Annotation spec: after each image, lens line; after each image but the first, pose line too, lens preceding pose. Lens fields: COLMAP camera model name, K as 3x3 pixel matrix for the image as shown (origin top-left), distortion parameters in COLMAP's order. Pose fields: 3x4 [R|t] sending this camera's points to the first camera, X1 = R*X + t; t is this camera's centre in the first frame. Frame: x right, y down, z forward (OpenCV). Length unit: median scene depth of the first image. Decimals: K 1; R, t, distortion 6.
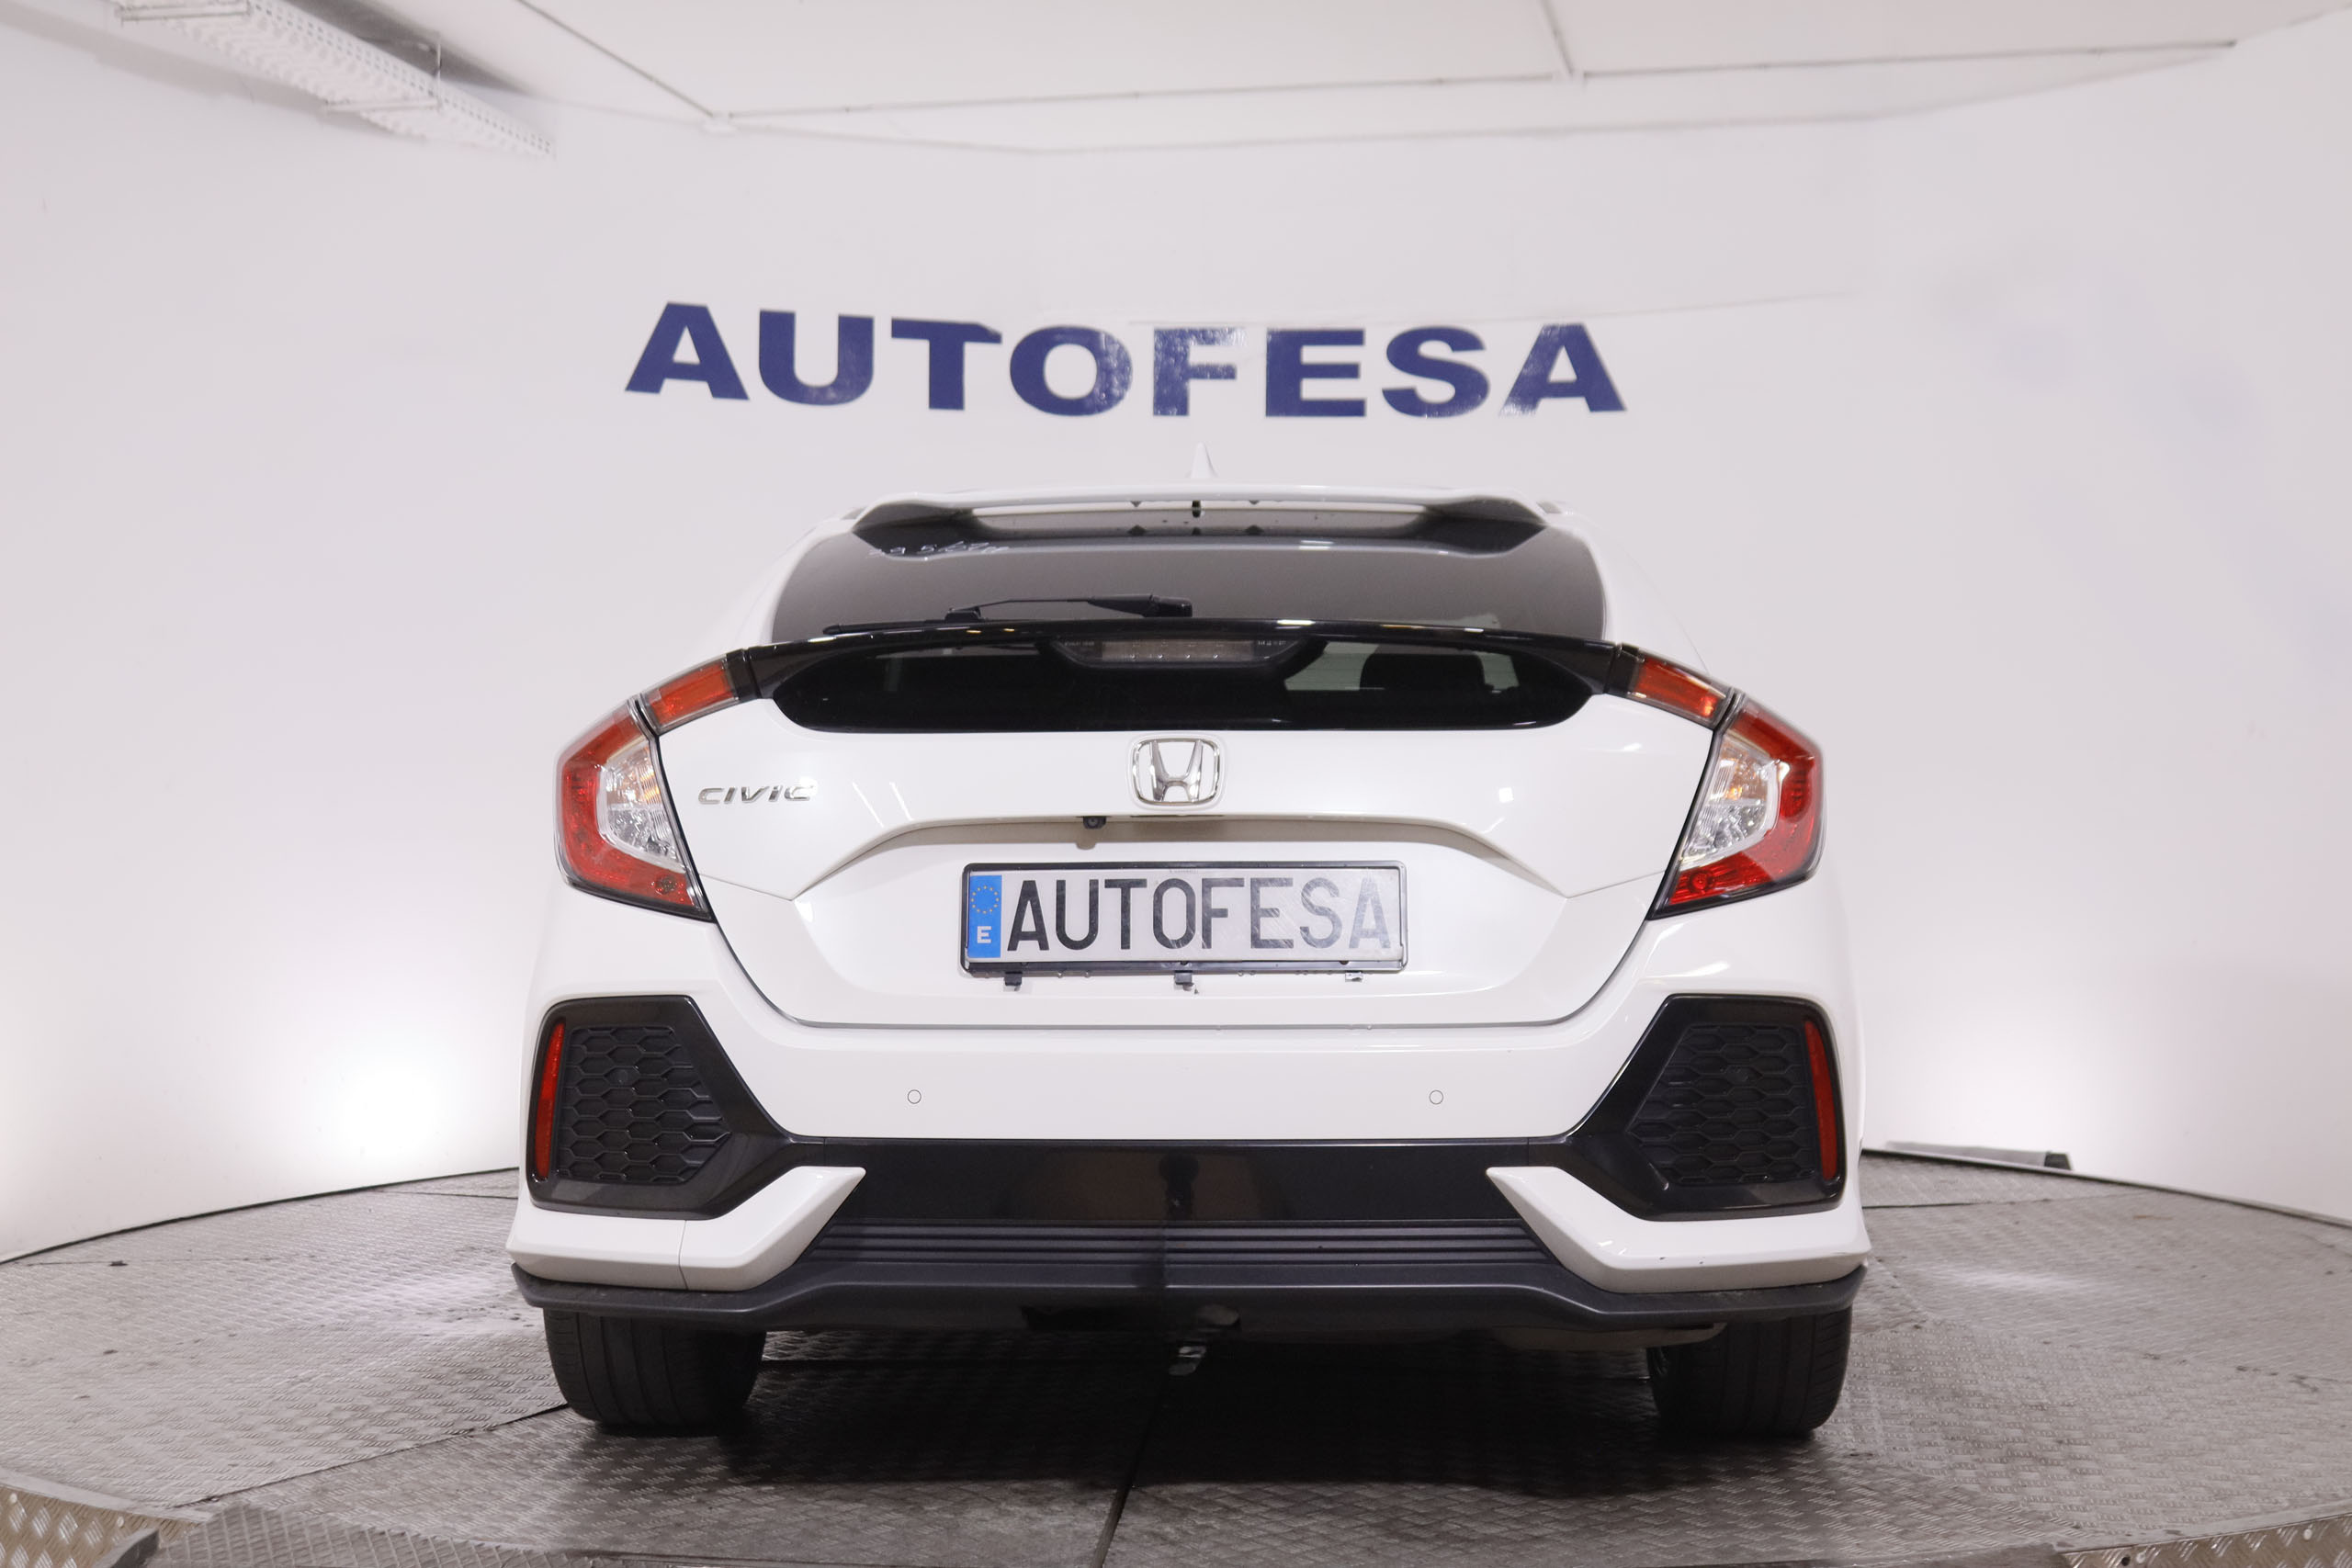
lens RADIAL K [[3021.7, 0, 1176.0], [0, 3021.7, 784.0], [0, 0, 1]] dist [-0.104189, 0.231152]
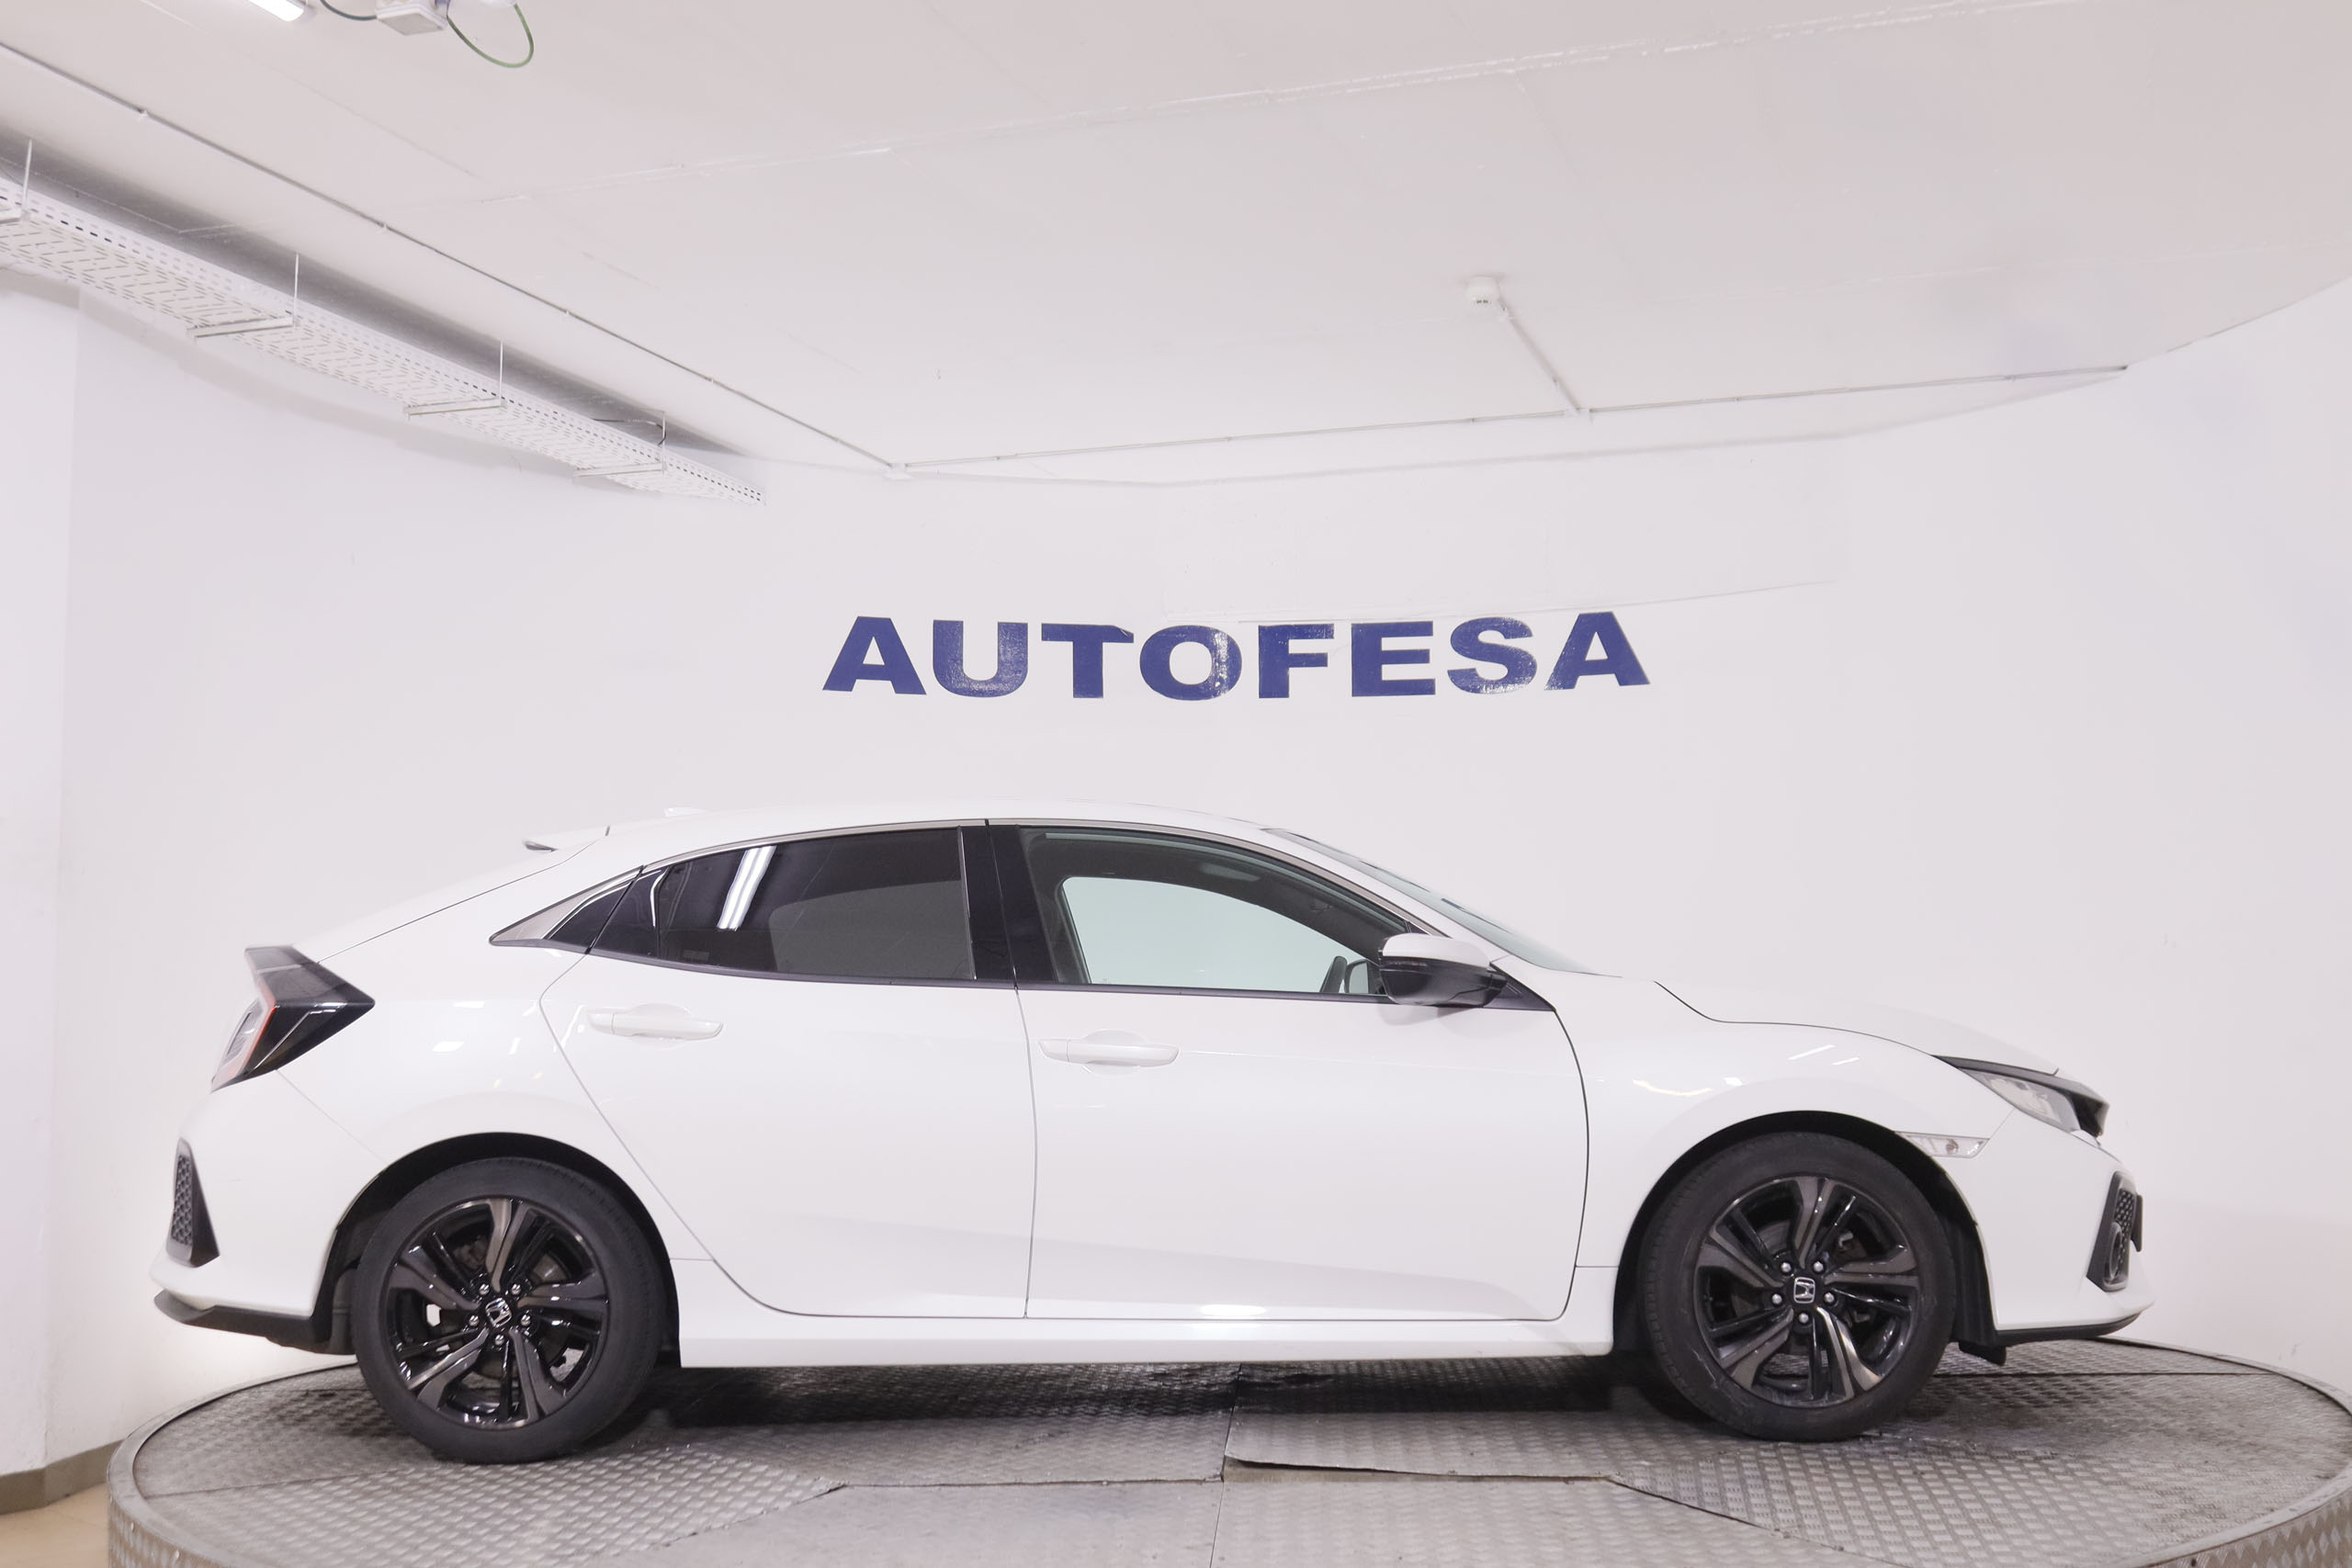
lens RADIAL K [[2605.3, 0, 1176.0], [0, 2605.3, 784.0], [0, 0, 1]] dist [-0.125397, 0.161547]
pose [[0.995413, -0.023099, -0.092840, 0.064448], [0.015355, 0.996408, -0.083282, -0.000960], [0.094430, 0.081475, 0.992192, -0.045663]]
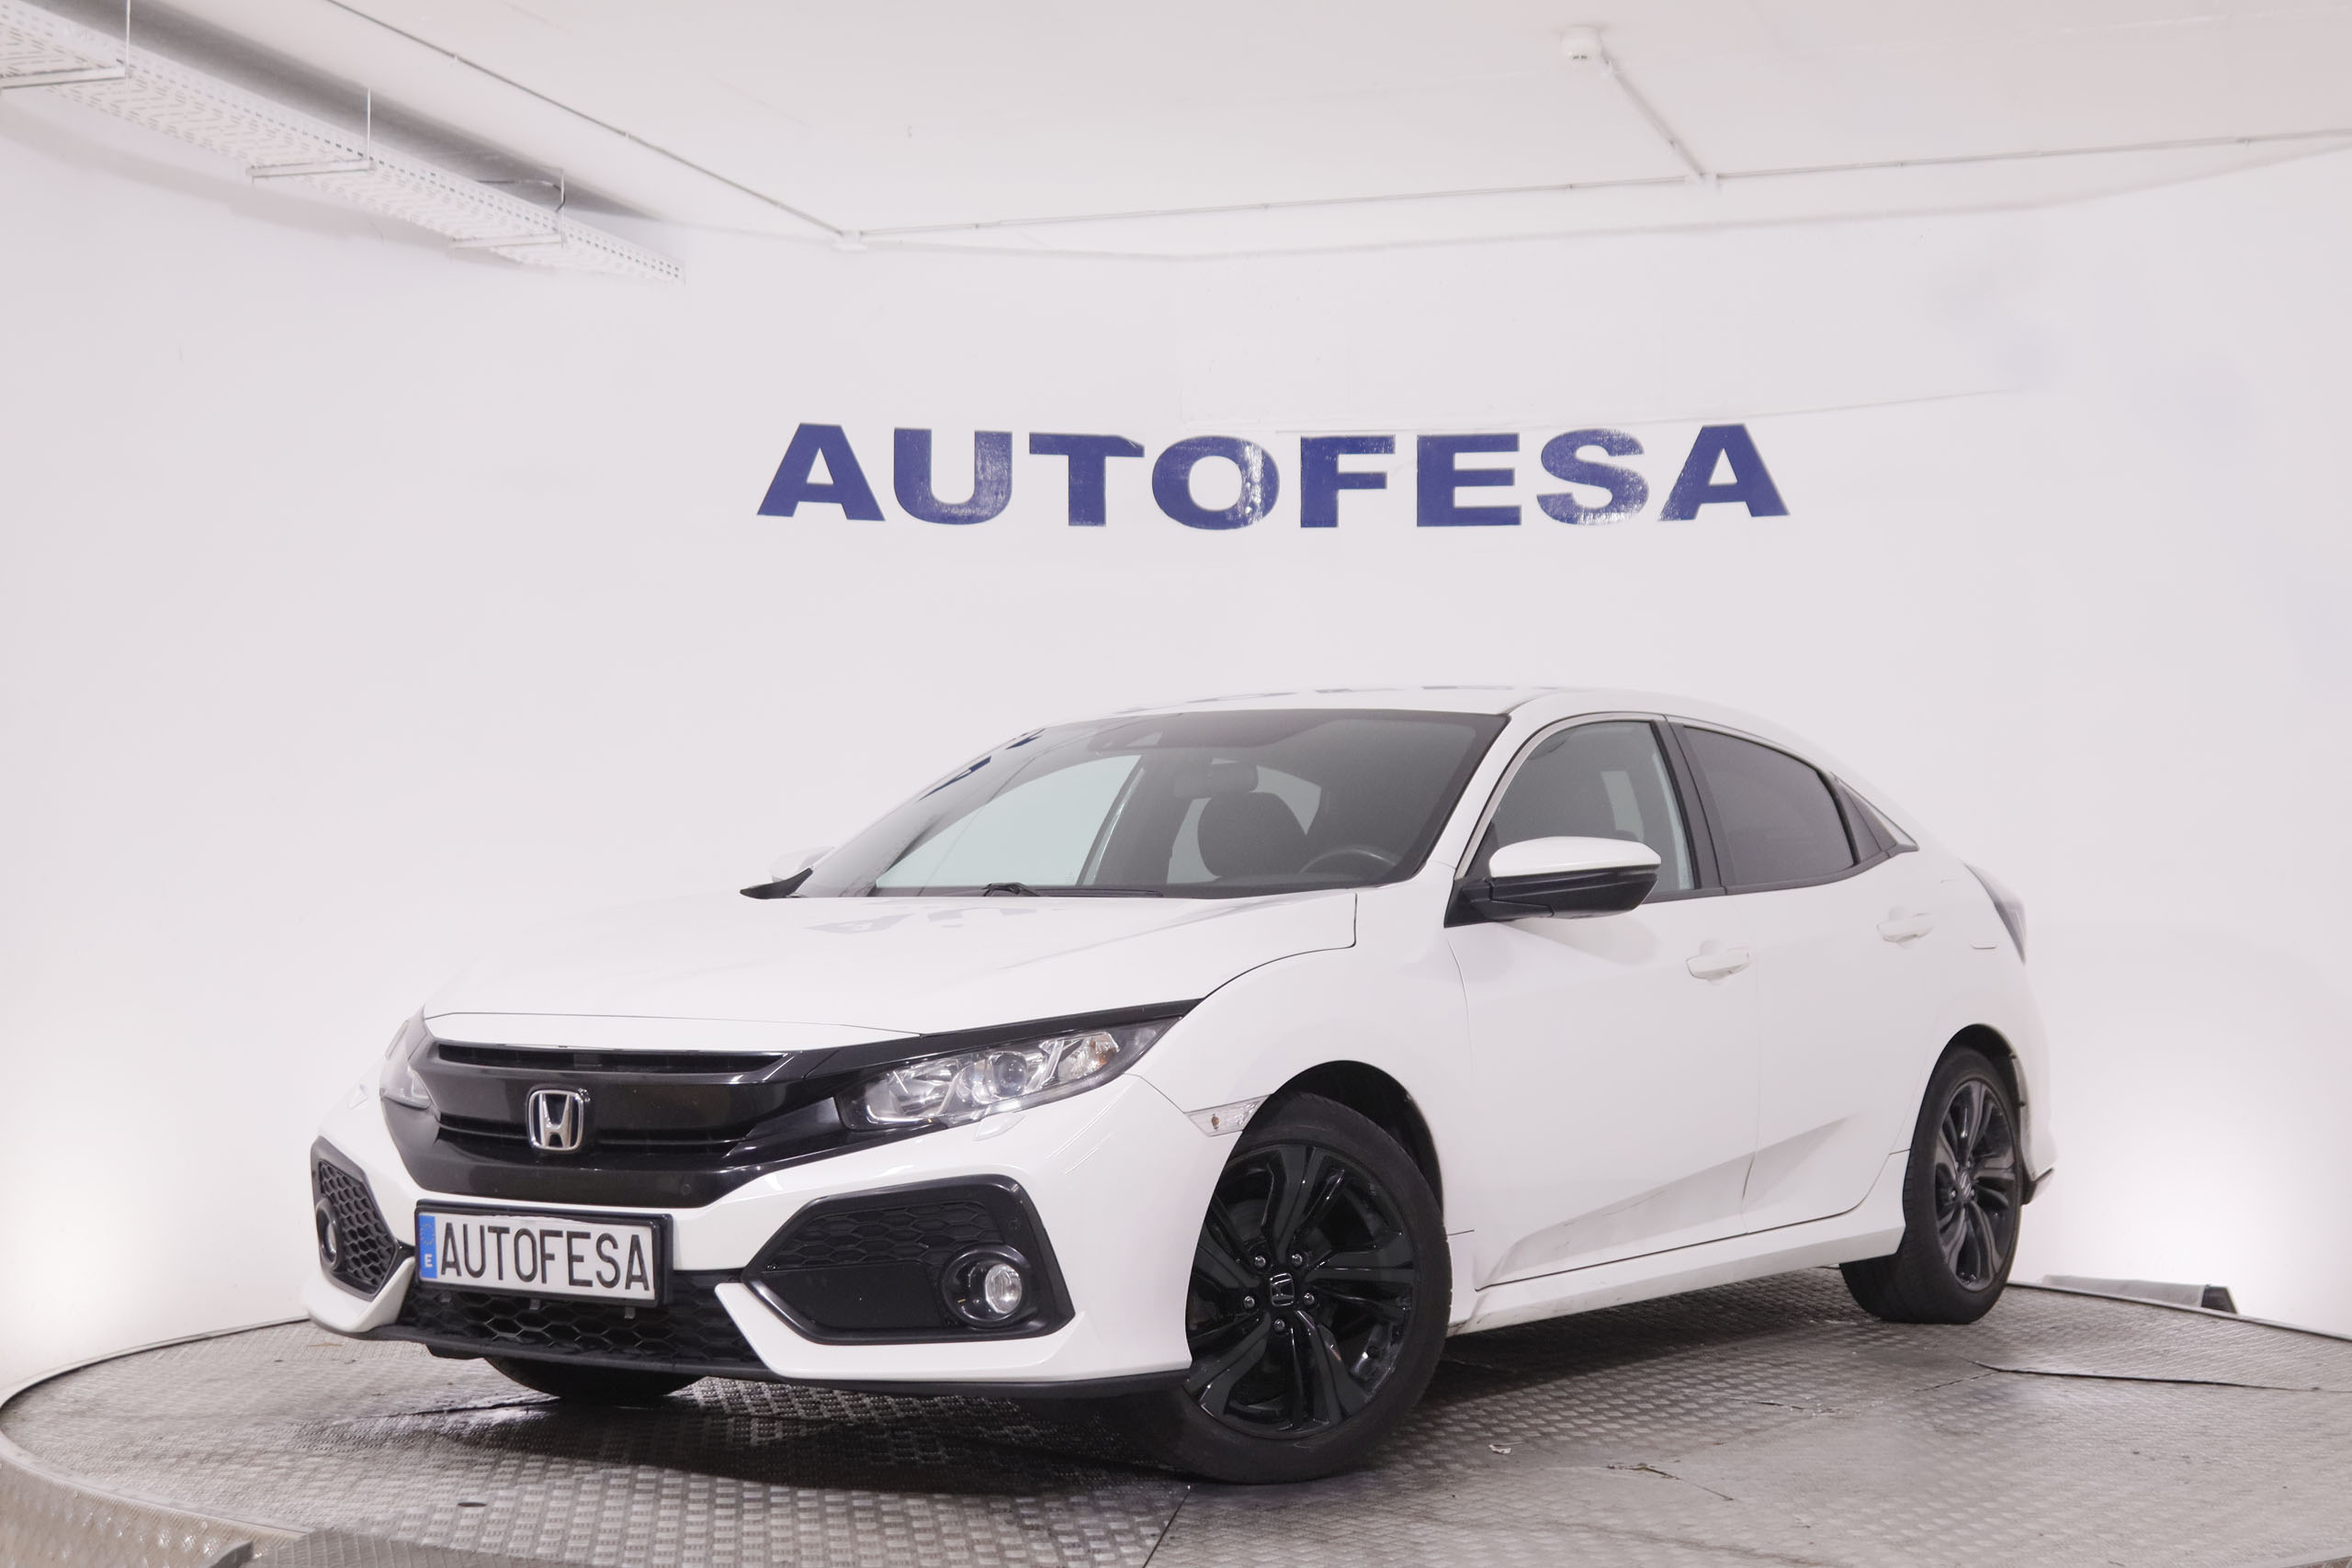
lens RADIAL K [[3562.0, 0, 1186.1], [0, 3562.0, 785.1], [0, 0, 1]] dist [-0.054295, 0.145443]
pose [[0.995746, -0.011195, -0.091459, 0.069148], [0.008261, 0.999441, -0.032402, -0.002823], [0.091771, 0.031509, 0.995282, -0.163374]]
